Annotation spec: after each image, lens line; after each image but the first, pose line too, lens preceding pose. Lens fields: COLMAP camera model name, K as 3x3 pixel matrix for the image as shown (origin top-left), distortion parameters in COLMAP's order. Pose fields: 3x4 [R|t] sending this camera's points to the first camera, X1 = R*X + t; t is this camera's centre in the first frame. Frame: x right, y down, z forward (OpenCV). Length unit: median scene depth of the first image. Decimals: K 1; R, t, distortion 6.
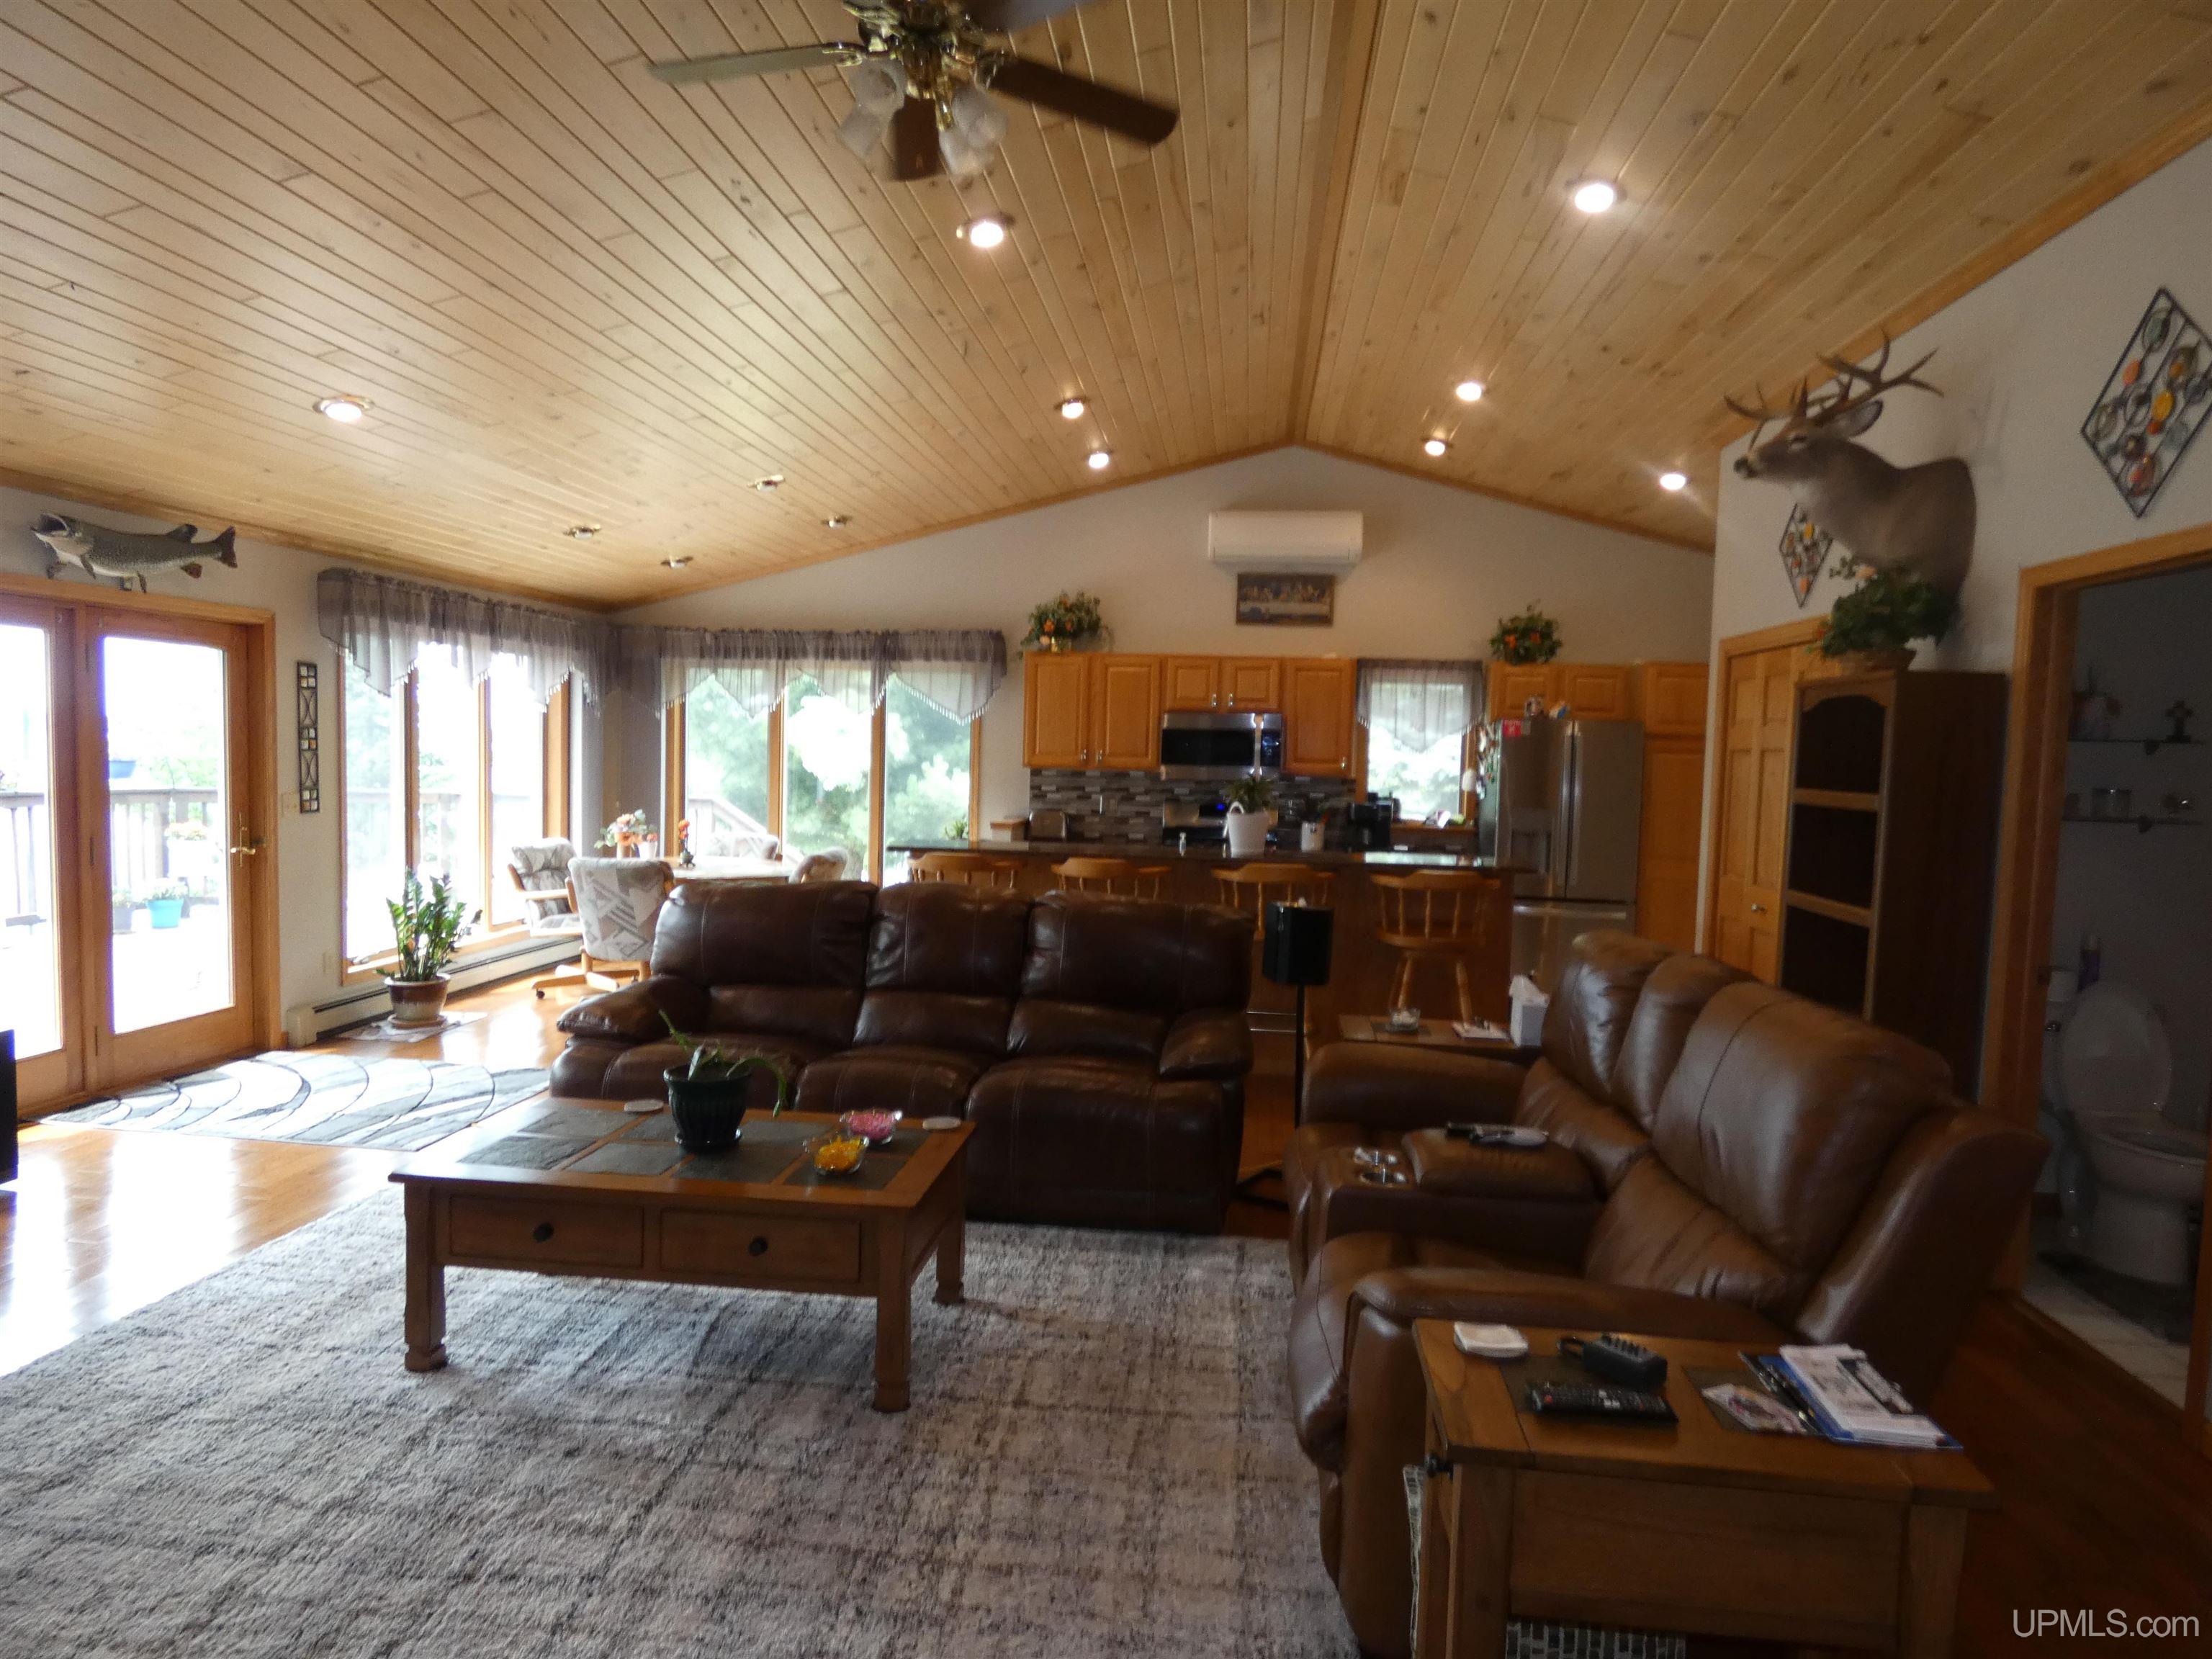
lens RADIAL K [[1336.6, 0, 1107.1], [0, 1336.6, 837.8], [0, 0, 1]] dist [0.003168, -0.000852]
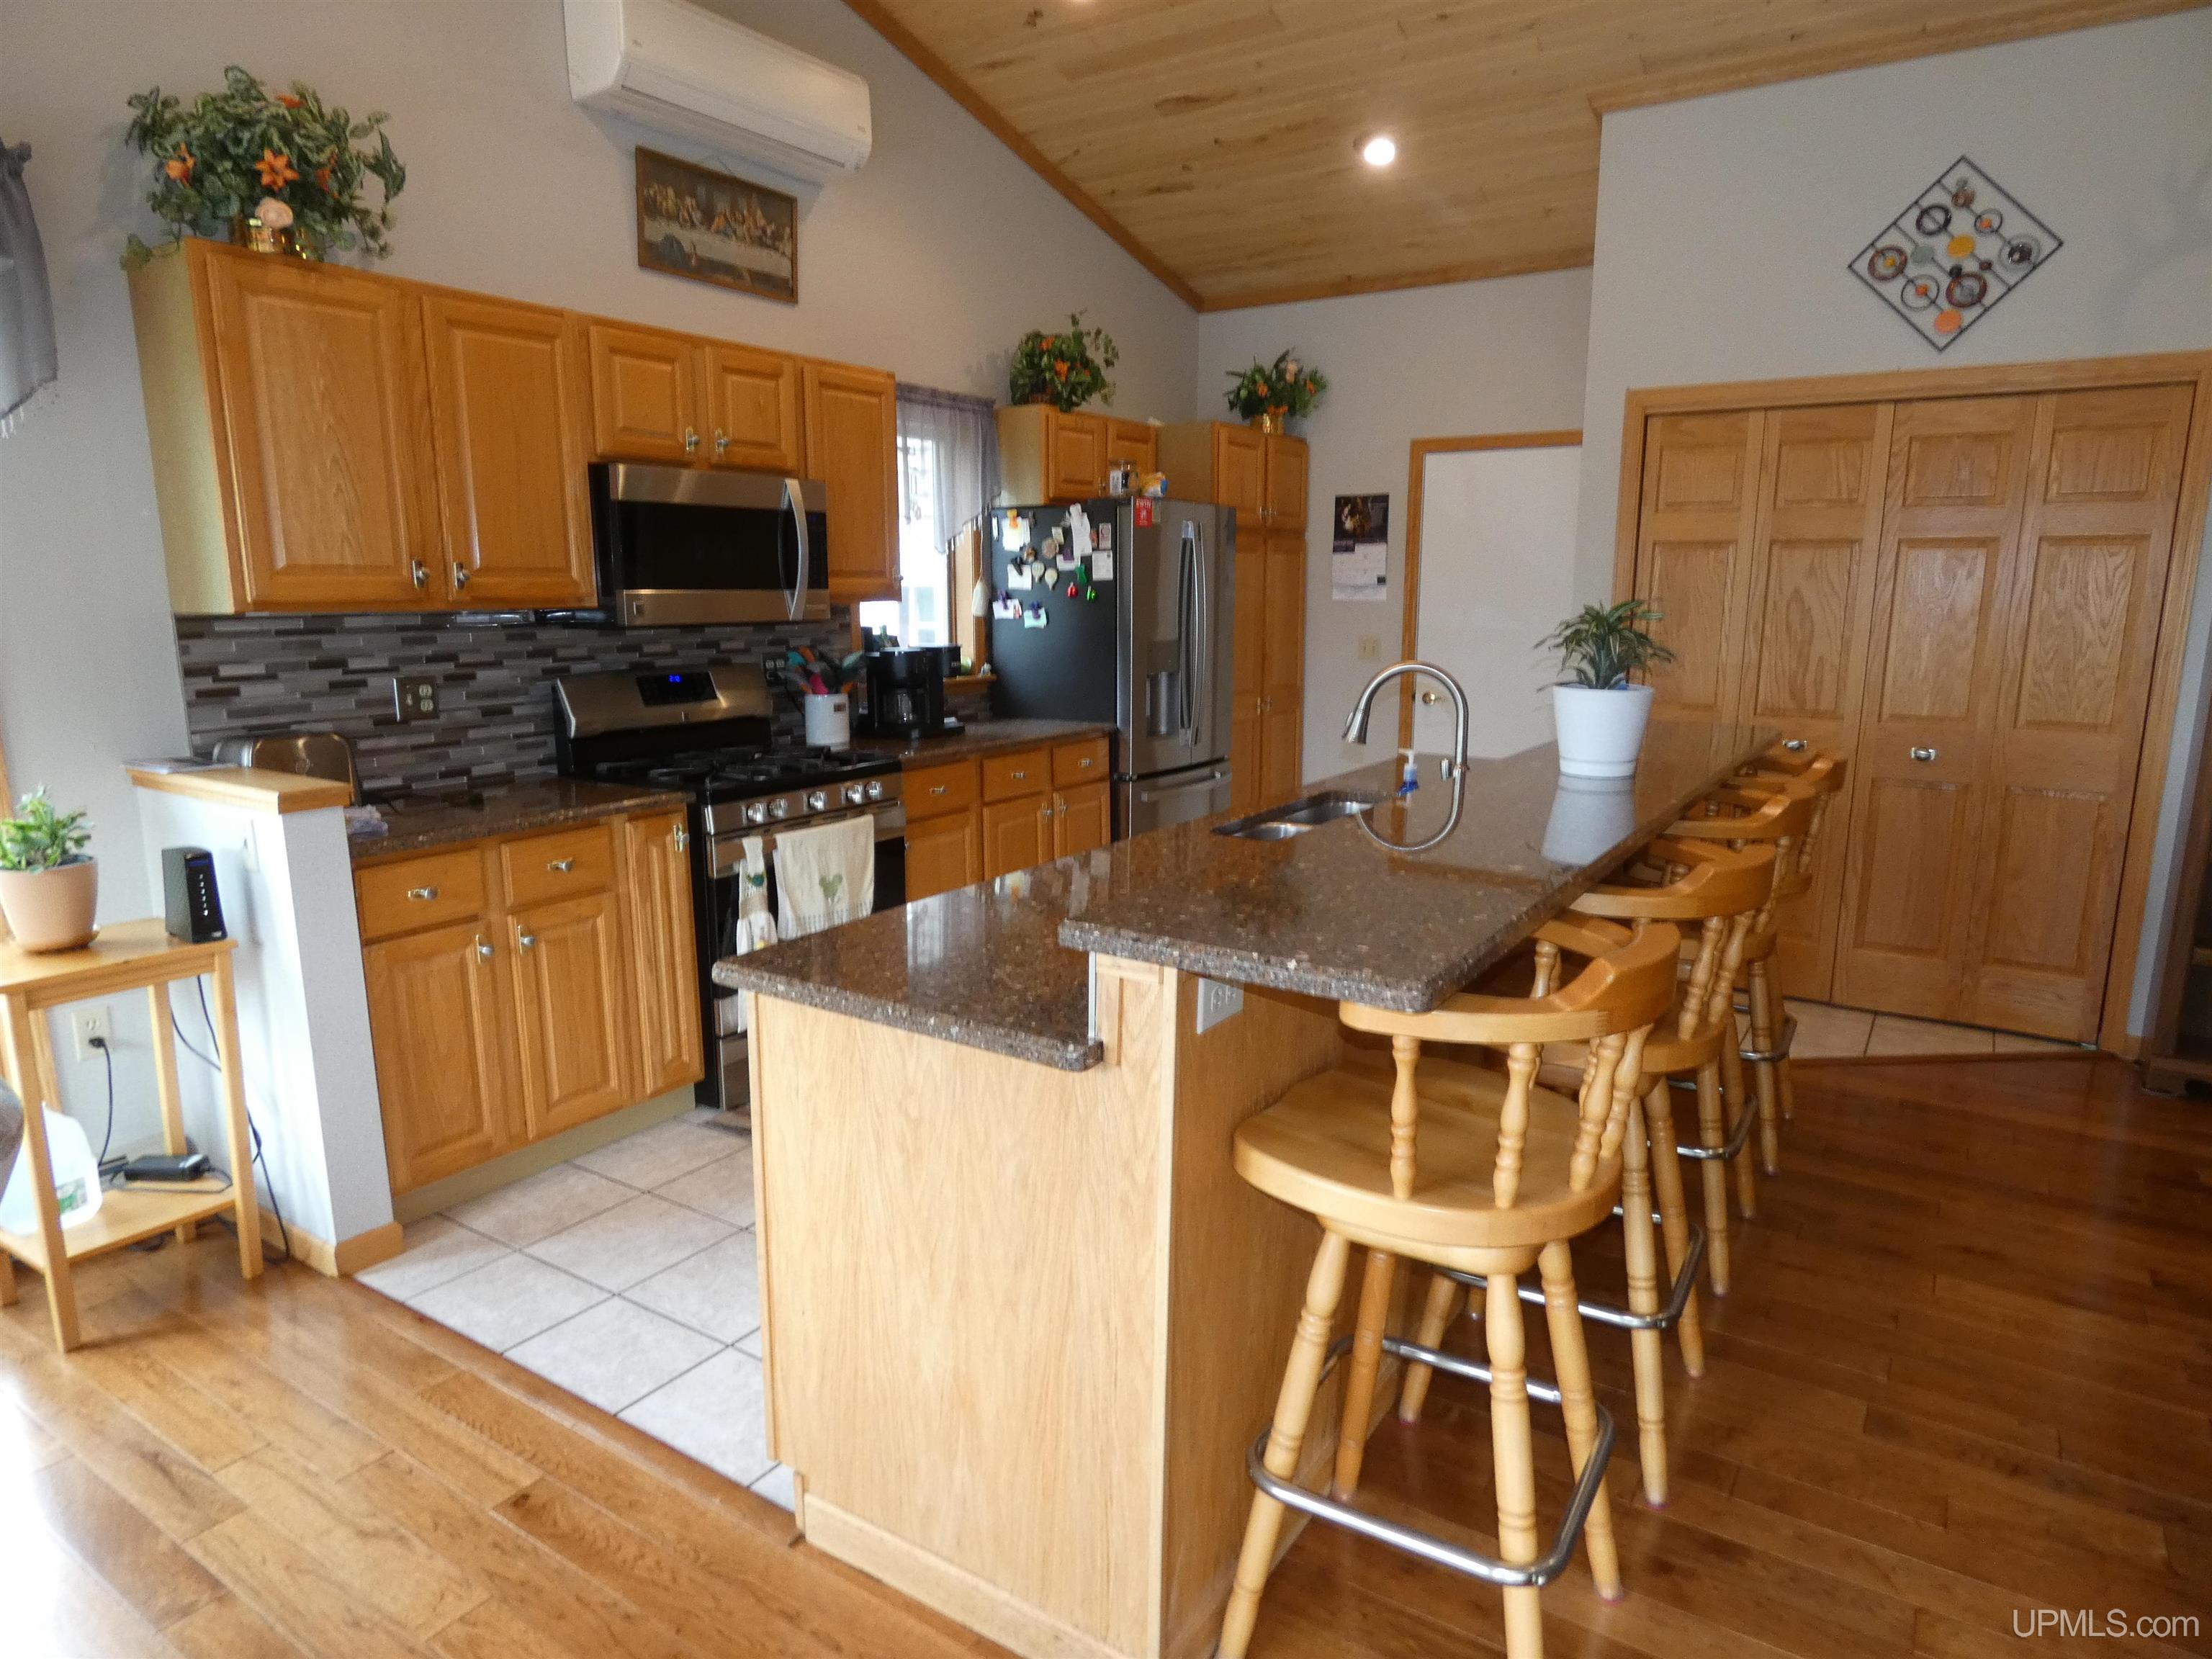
lens RADIAL K [[1336.6, 0, 1104.0], [0, 1336.6, 824.6], [0, 0, 1]] dist [0.003168, -0.000852]
pose [[0.445782, -0.187491, 0.875286, -0.264561], [0.070740, 0.982139, 0.174352, -0.043578], [-0.892342, -0.015805, 0.451083, 0.659741]]
